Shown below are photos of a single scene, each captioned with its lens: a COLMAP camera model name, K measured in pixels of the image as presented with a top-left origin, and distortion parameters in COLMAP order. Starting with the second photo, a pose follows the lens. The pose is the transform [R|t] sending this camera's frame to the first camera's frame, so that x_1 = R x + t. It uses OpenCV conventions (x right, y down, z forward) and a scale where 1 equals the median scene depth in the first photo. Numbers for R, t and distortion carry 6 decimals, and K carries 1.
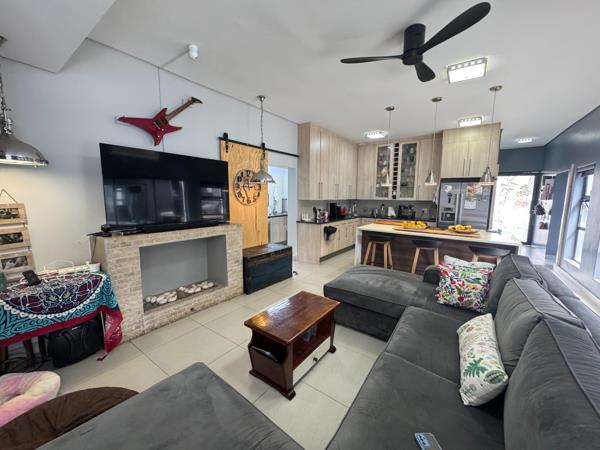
lens RADIAL K [[240.3, 0, 302.3], [0, 240.3, 224.4], [0, 0, 1]] dist [-0.000633, -0.000763]
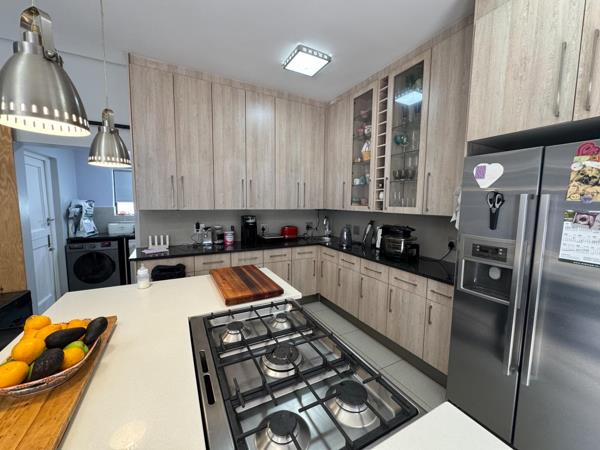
lens RADIAL K [[240.3, 0, 301.5], [0, 240.3, 224.0], [0, 0, 1]] dist [-0.000633, -0.000763]
pose [[0.894712, 0.041810, -0.444683, 0.706102], [-0.056053, 0.998248, -0.018923, -0.101478], [0.443113, 0.041856, 0.895488, 0.871326]]
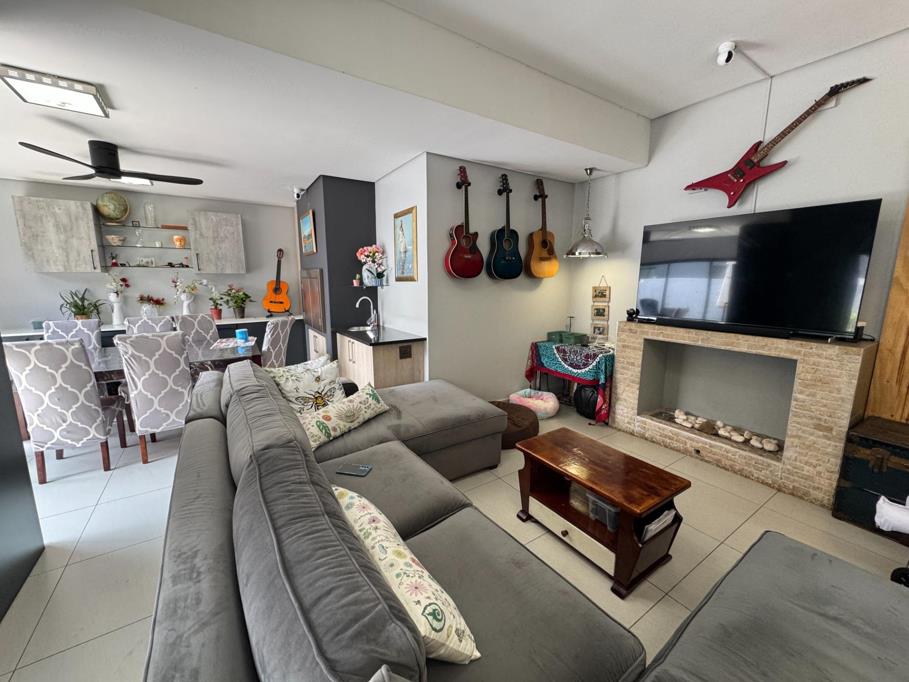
lens RADIAL K [[364.0, 0, 454.9], [0, 364.0, 343.3], [0, 0, 1]] dist [-0.000633, -0.000763]
pose [[-0.366218, 0.148359, -0.918626, 0.479346], [-0.119968, 0.971442, 0.204715, -0.045727], [0.922763, 0.185176, -0.337962, 0.474884]]
